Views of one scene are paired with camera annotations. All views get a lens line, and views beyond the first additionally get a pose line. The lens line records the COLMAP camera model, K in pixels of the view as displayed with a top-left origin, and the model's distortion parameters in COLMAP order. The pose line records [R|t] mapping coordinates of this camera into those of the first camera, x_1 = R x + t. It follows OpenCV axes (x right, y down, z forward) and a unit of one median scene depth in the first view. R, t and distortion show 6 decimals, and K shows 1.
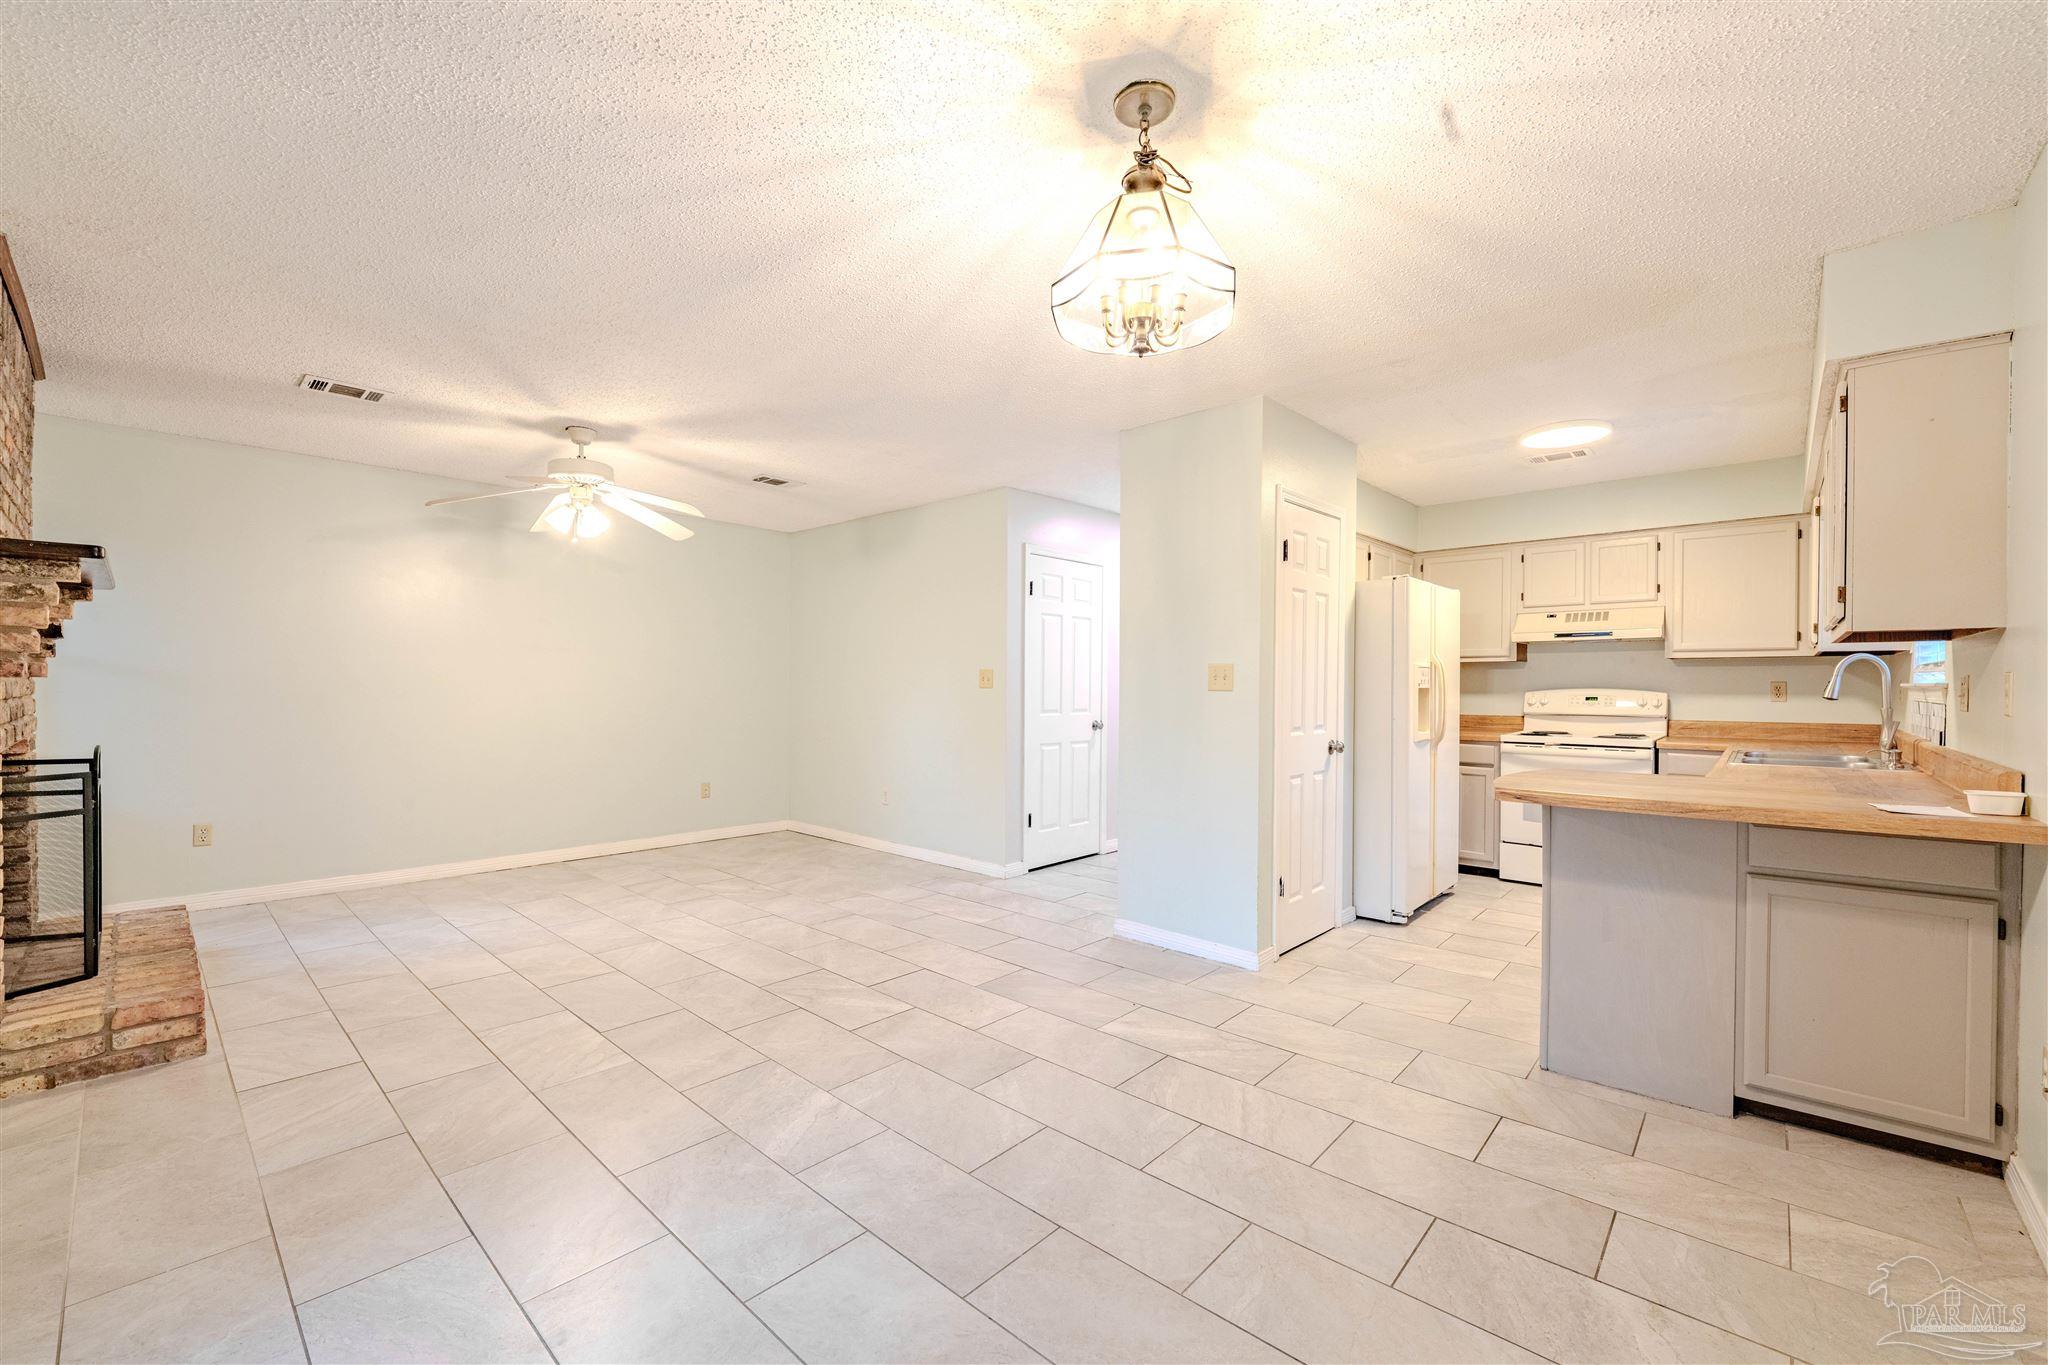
lens RADIAL K [[830.5, 0, 1021.4], [0, 830.5, 689.8], [0, 0, 1]] dist [-0.004793, -0.000268]
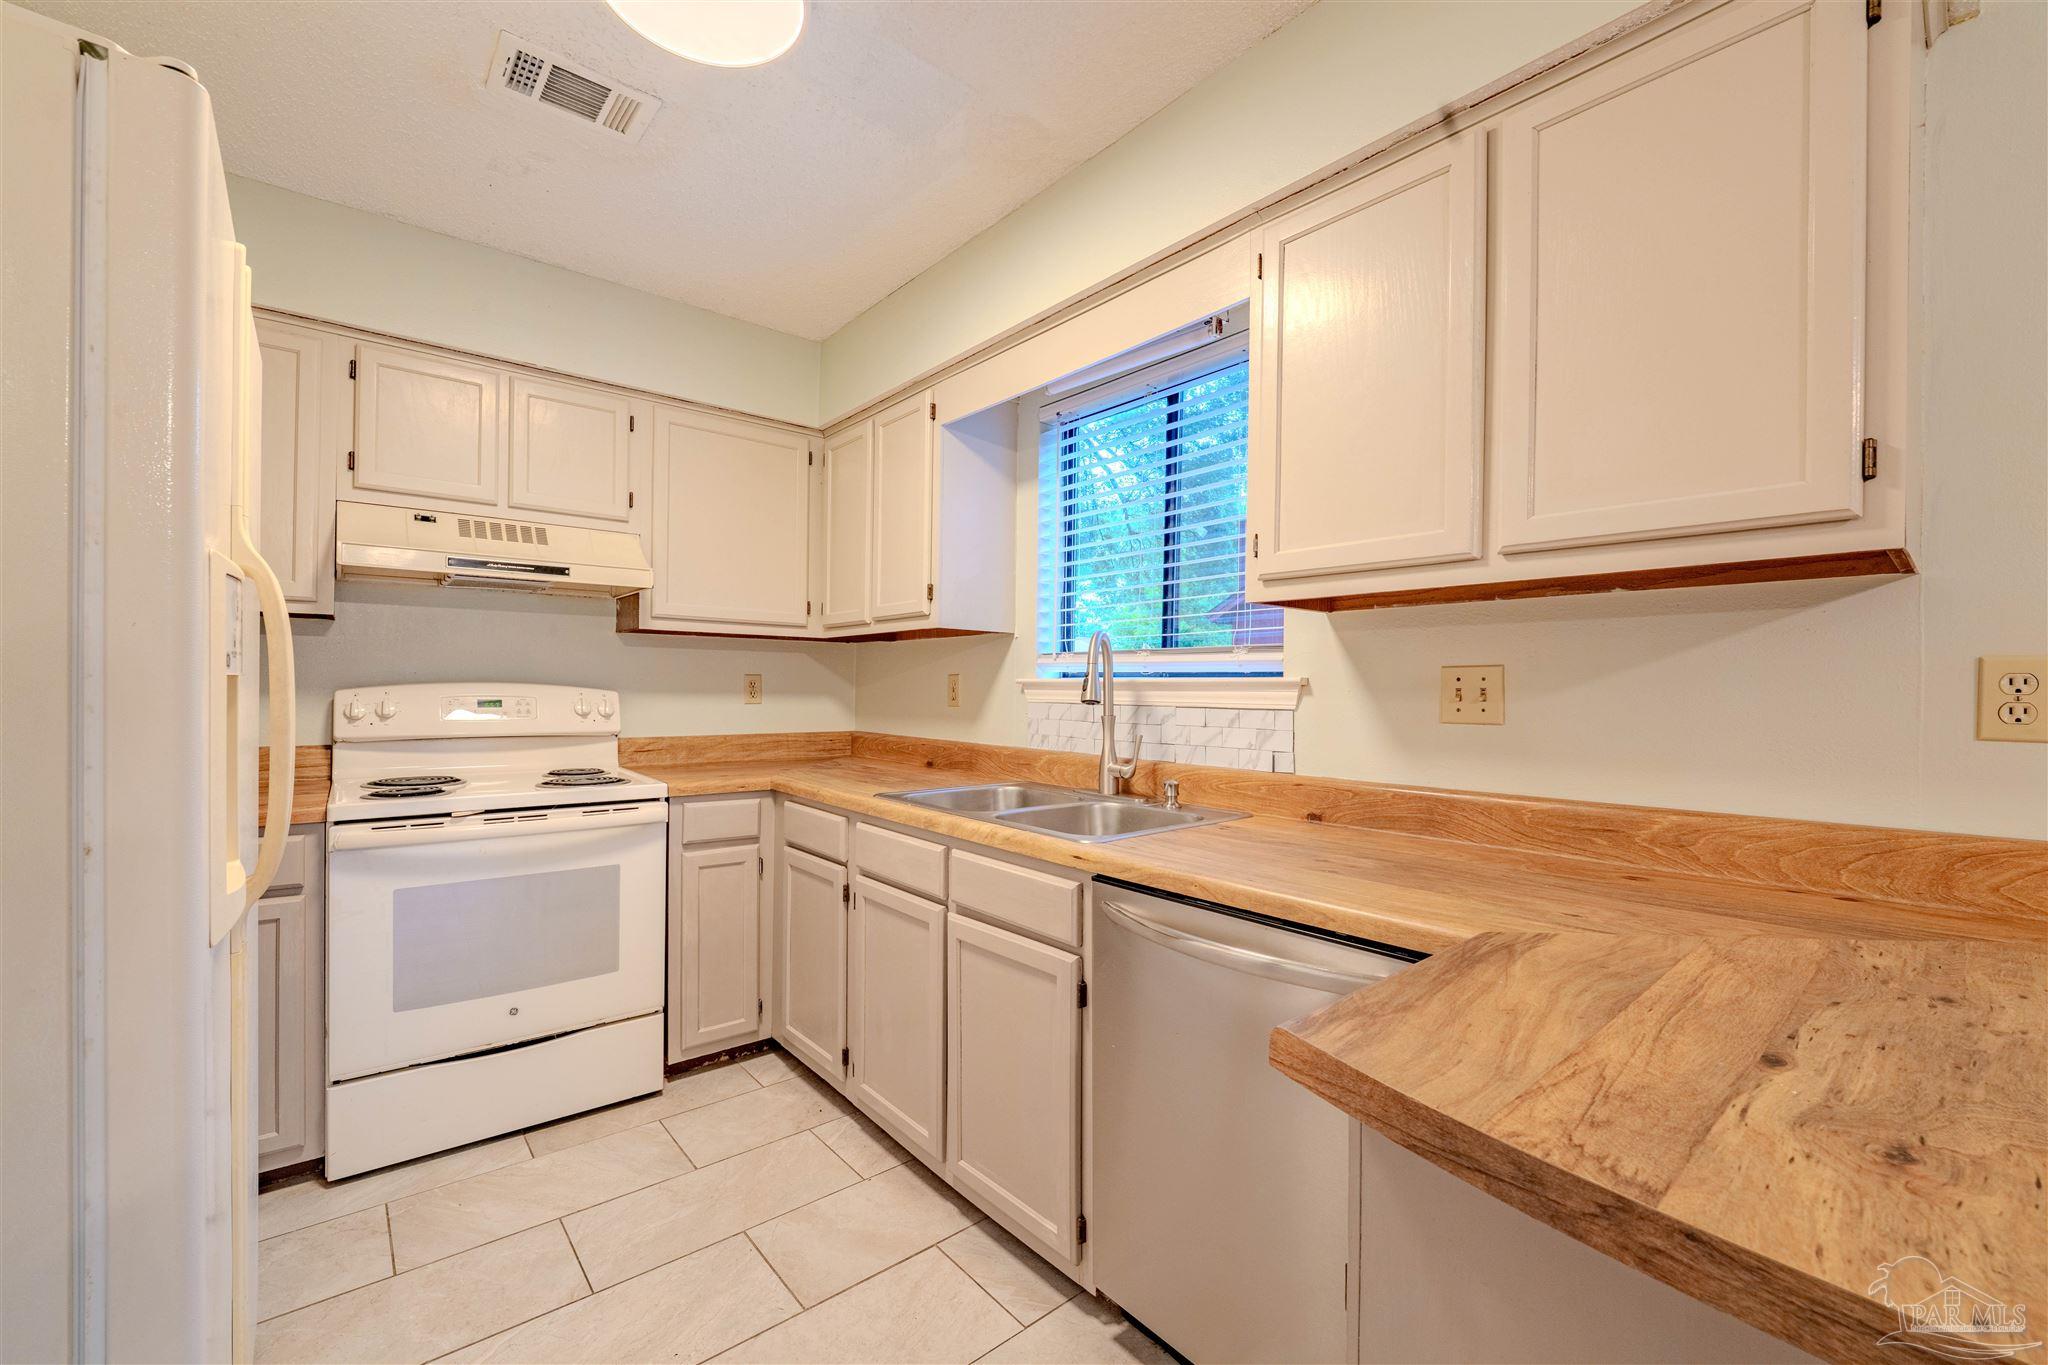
lens RADIAL K [[830.5, 0, 1022.2], [0, 830.5, 686.9], [0, 0, 1]] dist [-0.004793, -0.000268]
pose [[0.129382, 0.001742, 0.991593, 0.248959], [-0.005066, 0.999987, -0.001096, -0.000062], [-0.991582, -0.004881, 0.129389, 0.644476]]
